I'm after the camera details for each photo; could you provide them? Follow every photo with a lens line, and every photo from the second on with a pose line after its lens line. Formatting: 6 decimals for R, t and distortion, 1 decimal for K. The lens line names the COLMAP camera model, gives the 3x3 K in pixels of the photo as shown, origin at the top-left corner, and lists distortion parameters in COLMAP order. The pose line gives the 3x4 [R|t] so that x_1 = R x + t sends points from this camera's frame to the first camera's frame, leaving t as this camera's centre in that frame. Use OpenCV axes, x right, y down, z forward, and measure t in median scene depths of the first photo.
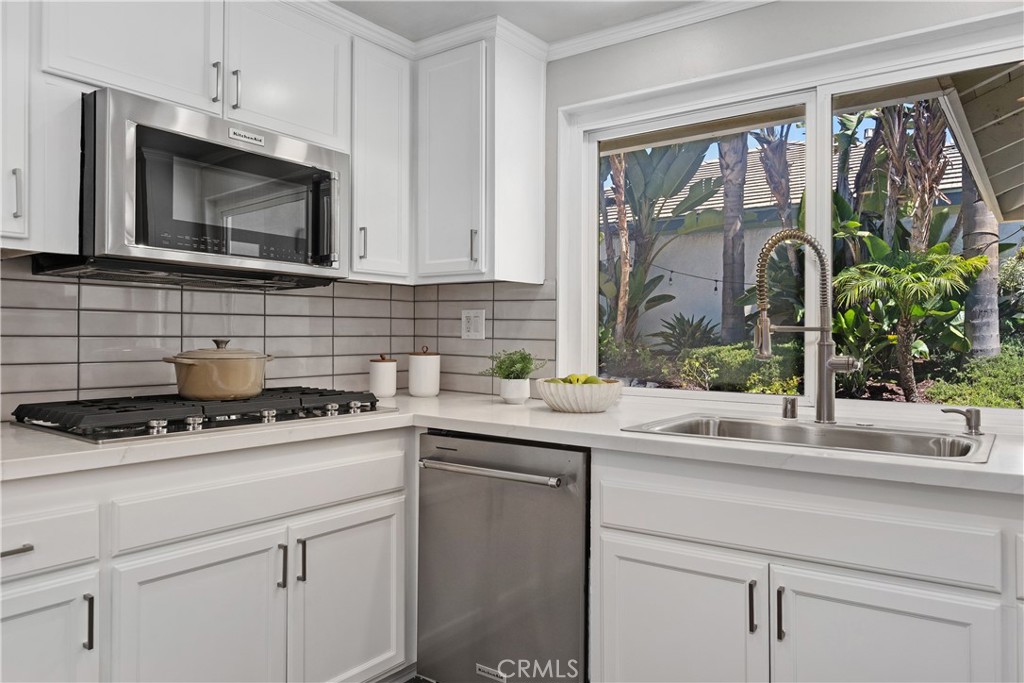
lens RADIAL K [[699.5, 0, 512.1], [0, 699.5, 333.6], [0, 0, 1]] dist [-0.010299, 0.004688]
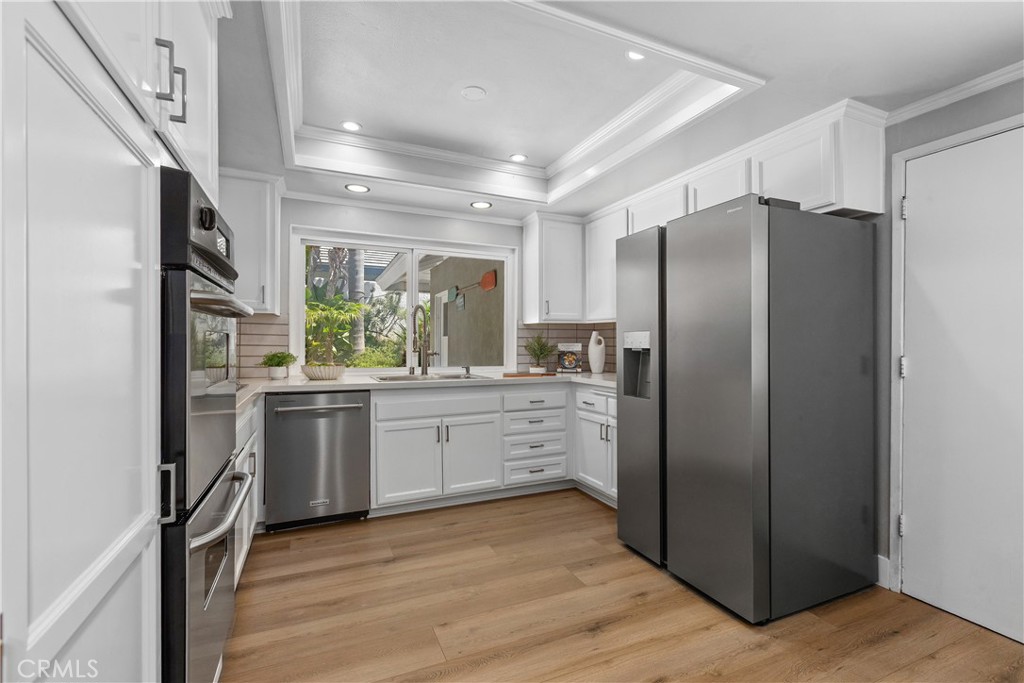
lens RADIAL K [[460.0, 0, 515.1], [0, 460.0, 343.1], [0, 0, 1]] dist [0.001210, -0.000590]
pose [[0.495689, -0.001279, 0.868499, -0.749568], [-0.003175, 0.999990, 0.003284, -0.004273], [-0.868494, -0.004385, 0.495680, -0.164215]]
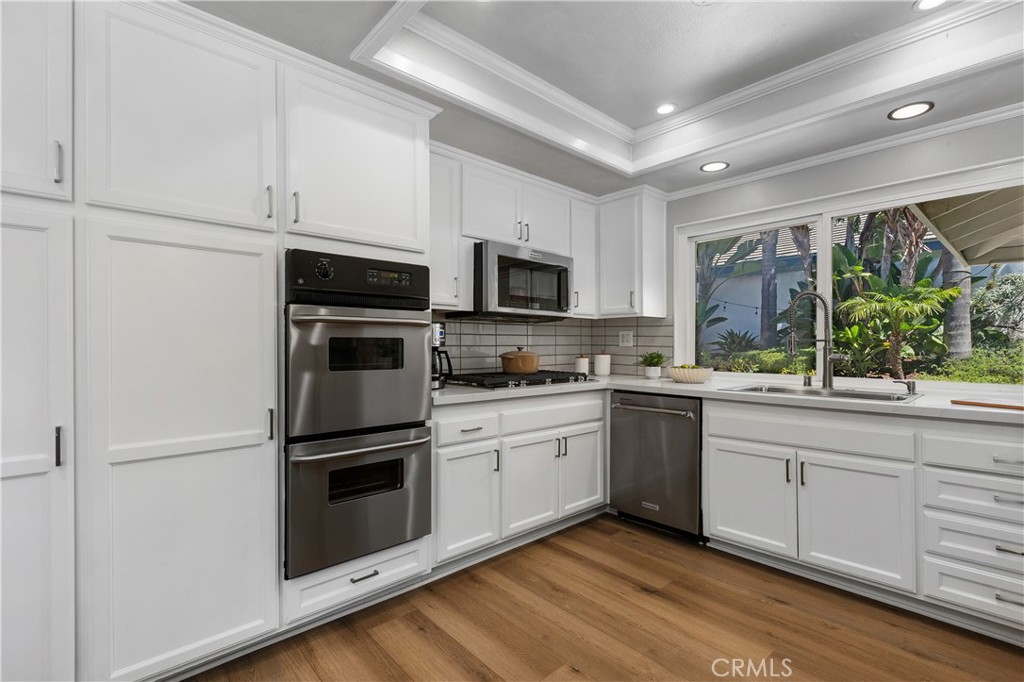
lens RADIAL K [[460.0, 0, 514.3], [0, 460.0, 346.1], [0, 0, 1]] dist [0.001210, -0.000590]
pose [[0.981130, -0.004701, -0.193292, -0.127435], [0.006003, 0.999963, 0.006146, -0.002935], [0.193256, -0.007191, 0.981122, -0.338946]]
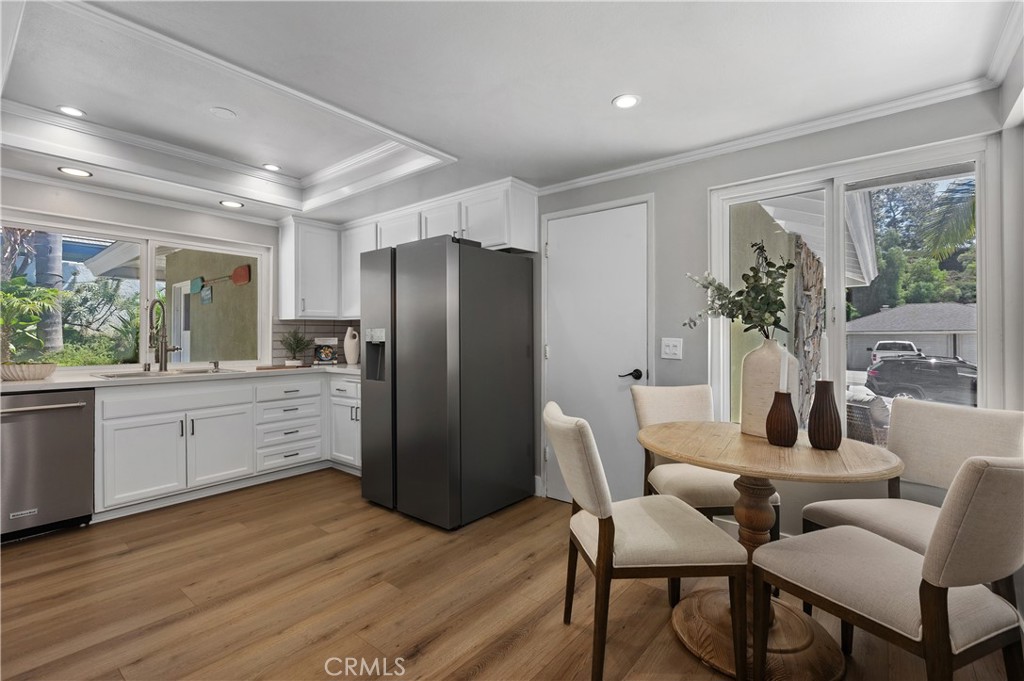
lens RADIAL K [[460.0, 0, 514.7], [0, 460.0, 332.4], [0, 0, 1]] dist [0.001210, -0.000590]
pose [[0.044354, 0.008138, 0.998983, -0.985513], [0.000019, 0.999967, -0.008147, -0.004804], [-0.999016, 0.000381, 0.044352, -0.329968]]
